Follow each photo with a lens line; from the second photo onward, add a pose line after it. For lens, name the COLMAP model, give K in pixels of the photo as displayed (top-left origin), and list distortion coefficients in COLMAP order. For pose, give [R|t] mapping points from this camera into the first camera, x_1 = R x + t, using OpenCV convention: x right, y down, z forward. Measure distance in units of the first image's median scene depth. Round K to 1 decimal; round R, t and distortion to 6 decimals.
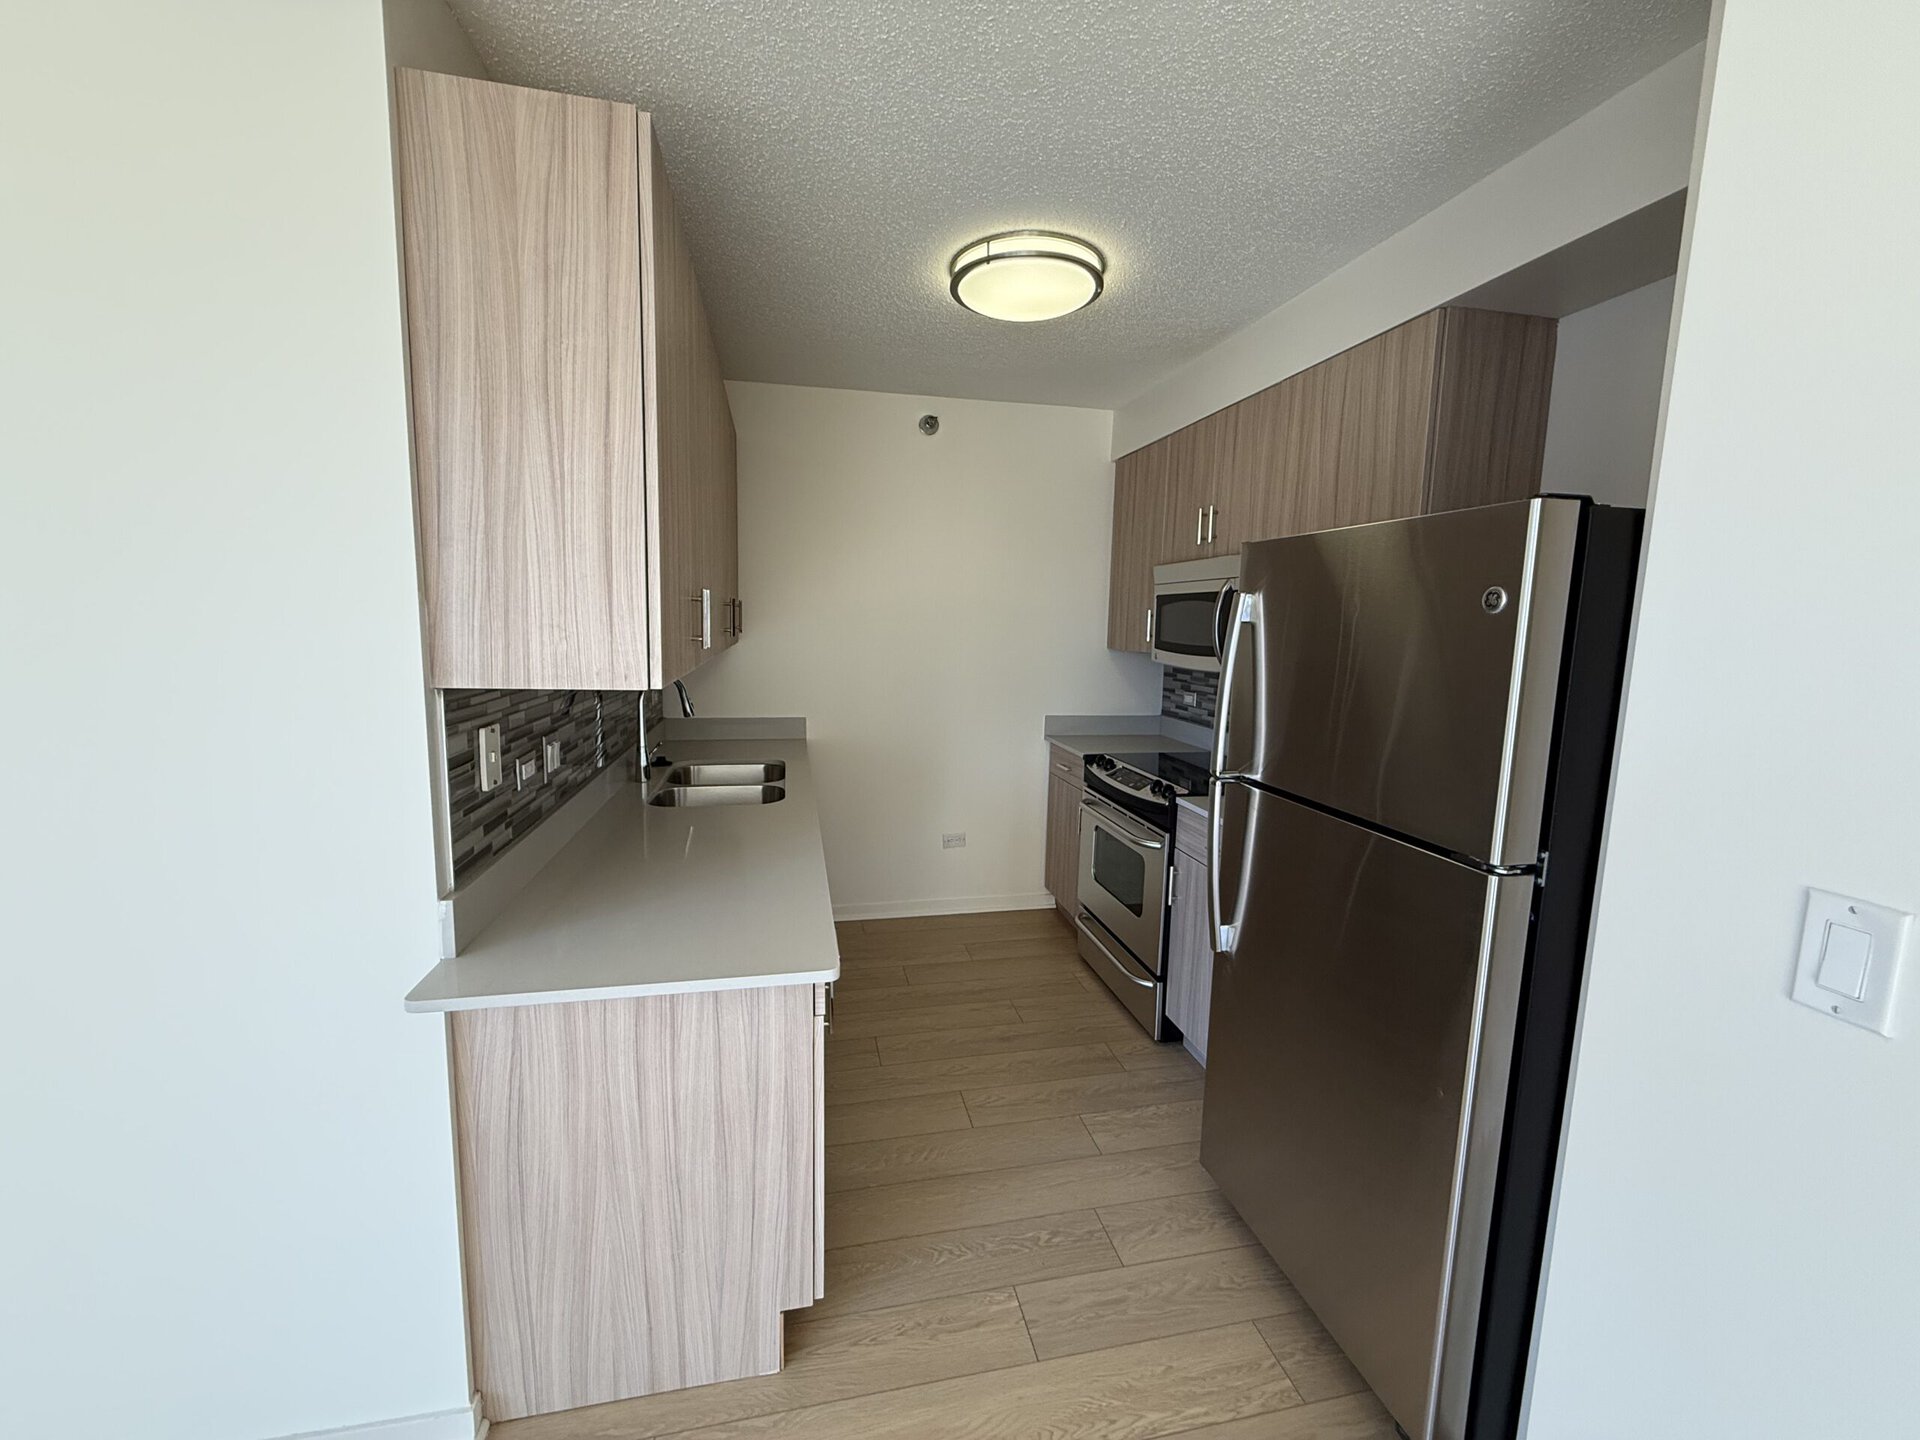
lens RADIAL K [[763.9, 0, 952.1], [0, 763.9, 718.8], [0, 0, 1]] dist [-0.002308, 0.000236]
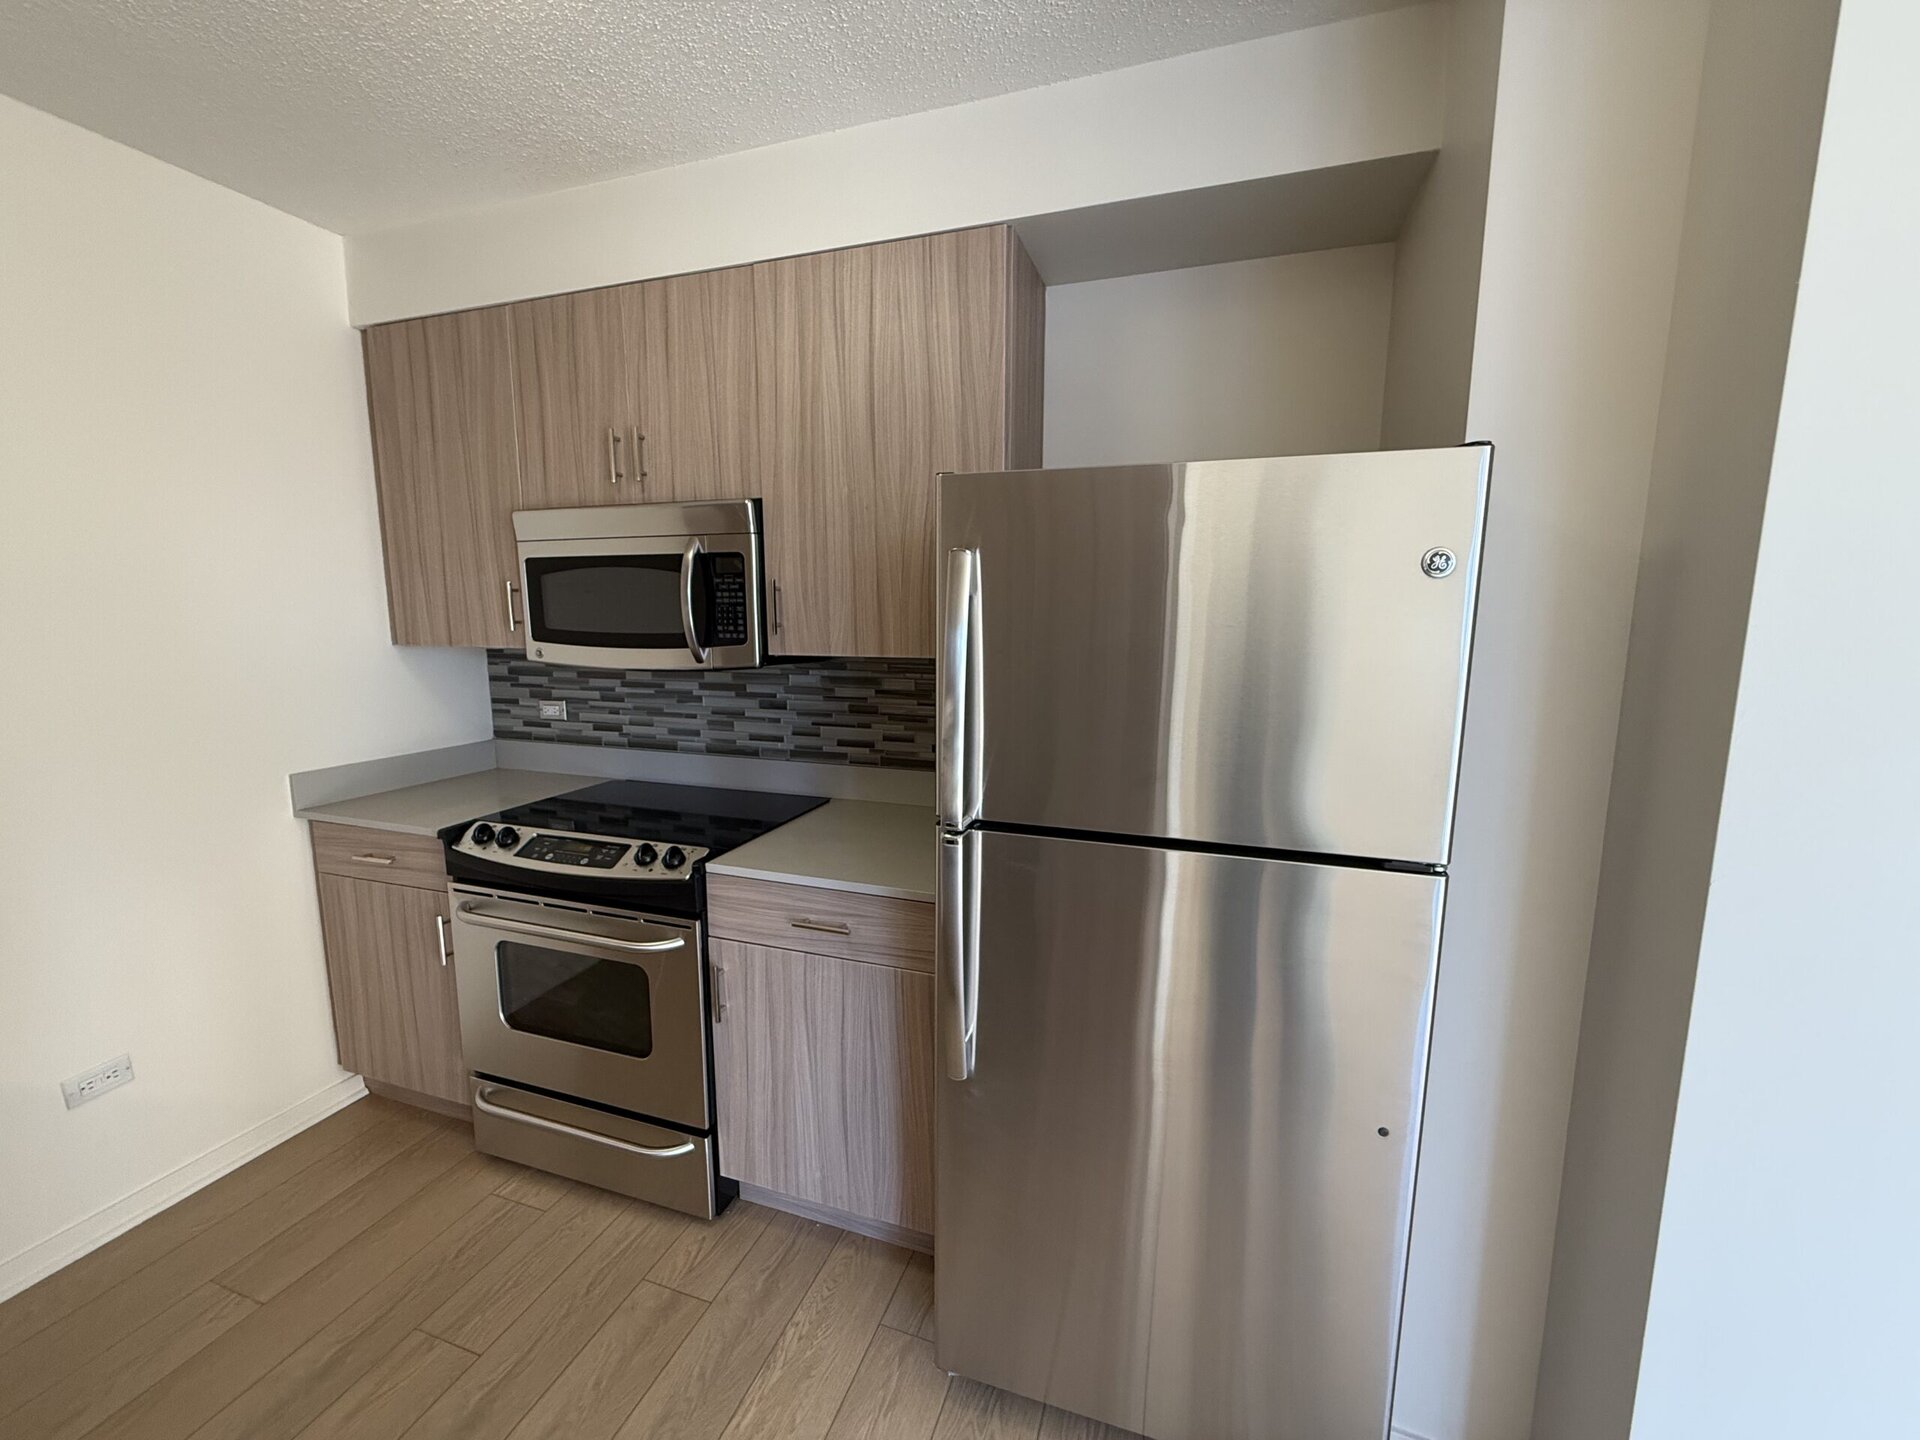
lens RADIAL K [[763.9, 0, 952.1], [0, 763.9, 718.8], [0, 0, 1]] dist [-0.002308, 0.000236]
pose [[0.509098, -0.140708, 0.849129, -0.134880], [0.118538, 0.988608, 0.092751, -0.054405], [-0.852507, 0.053435, 0.519978, 0.443116]]
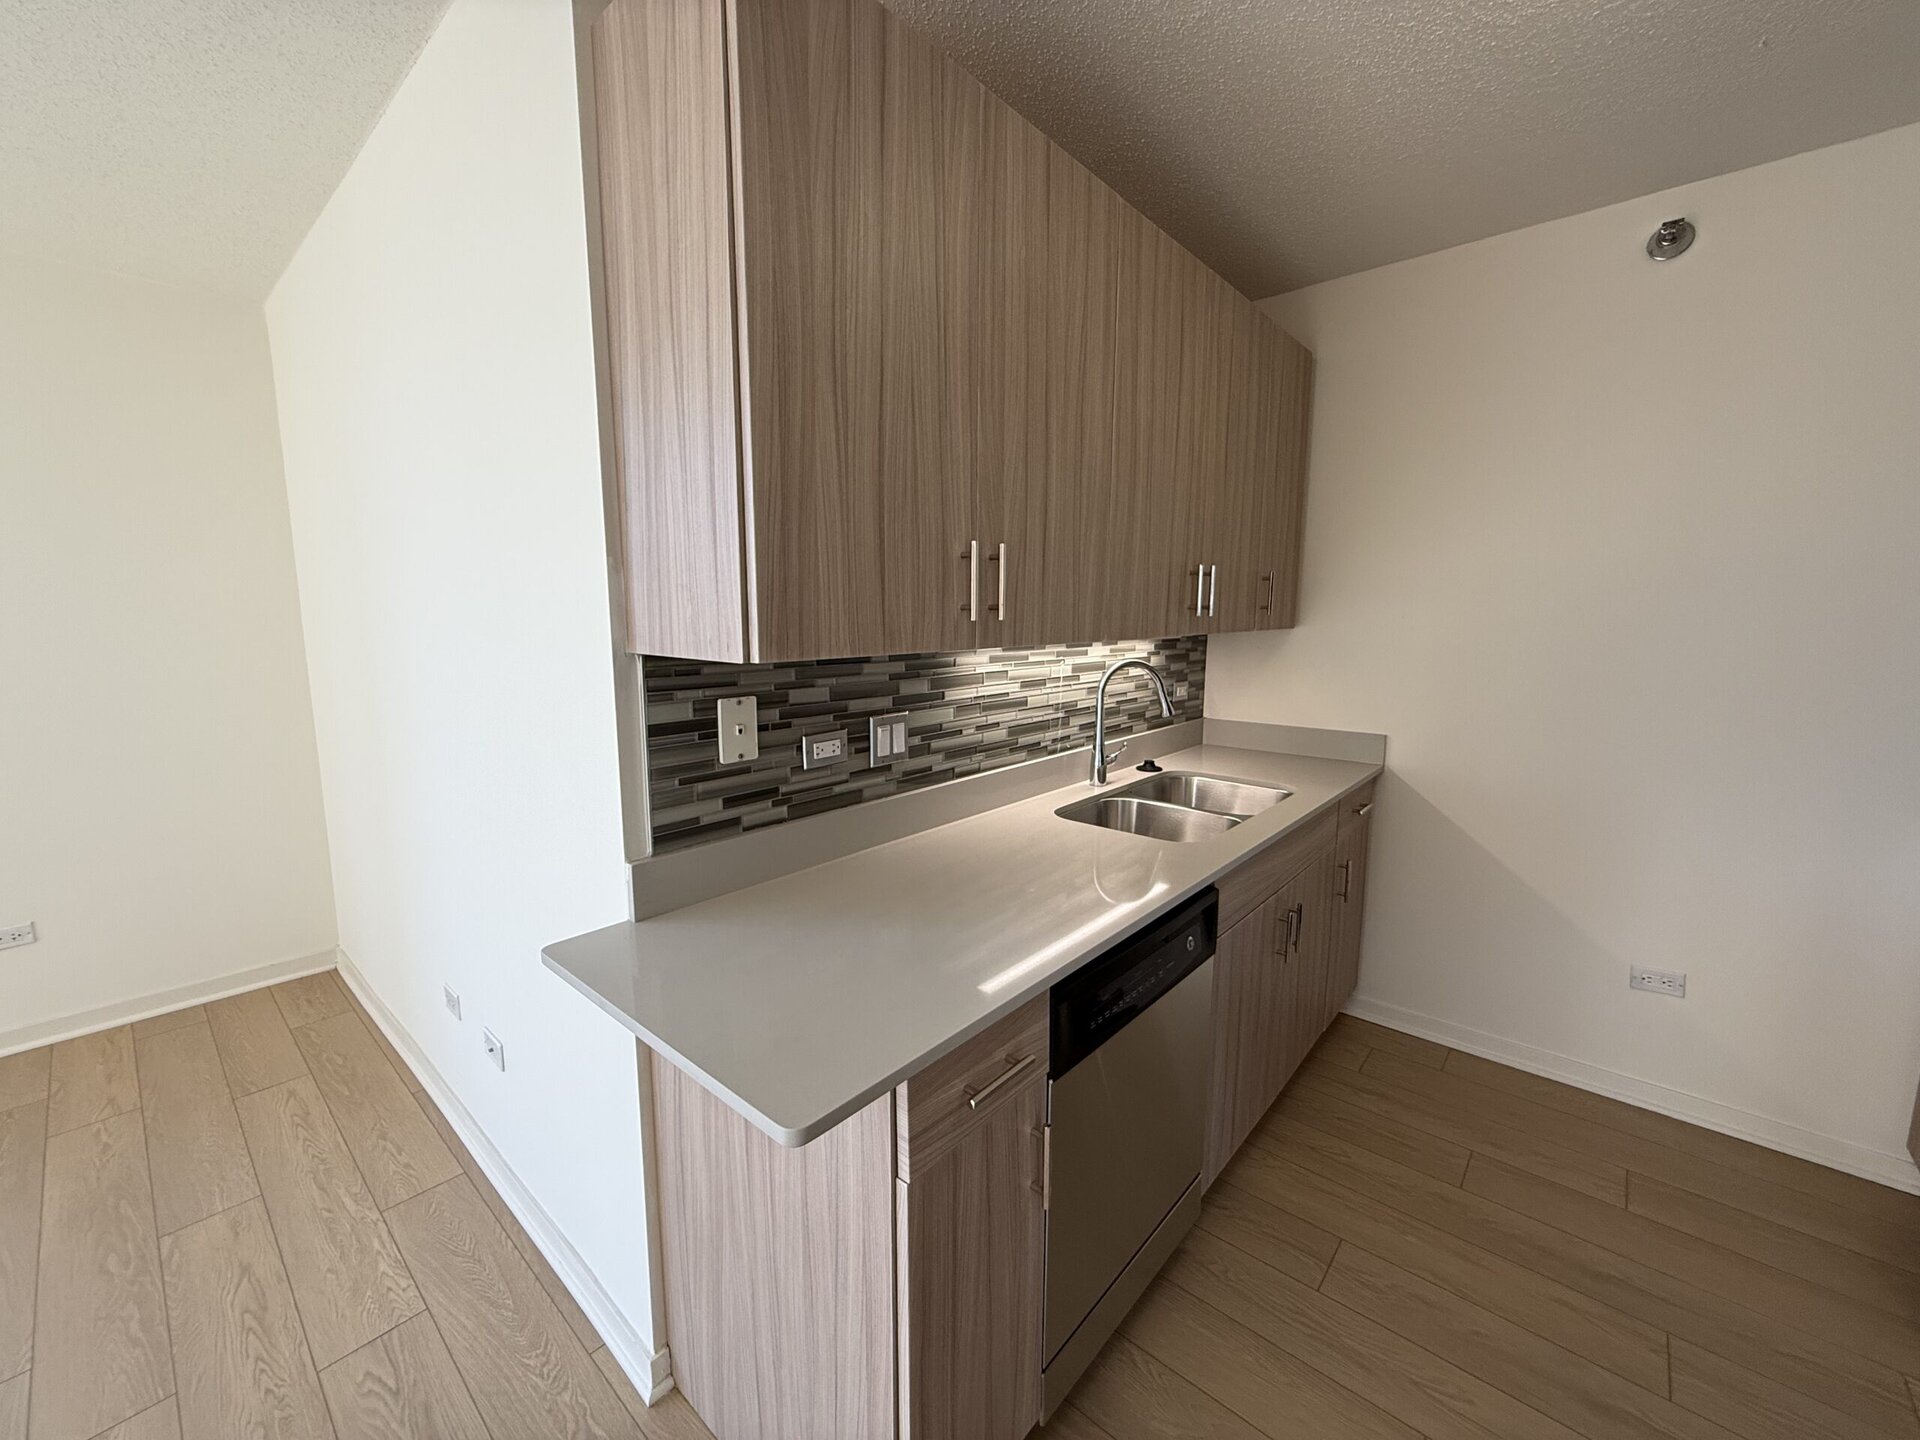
lens RADIAL K [[763.9, 0, 952.1], [0, 763.9, 718.8], [0, 0, 1]] dist [-0.002308, 0.000236]
pose [[0.594287, 0.091453, -0.799037, 0.178016], [-0.090238, 0.994823, 0.046746, -0.018055], [0.799175, 0.044322, 0.599463, 0.339461]]
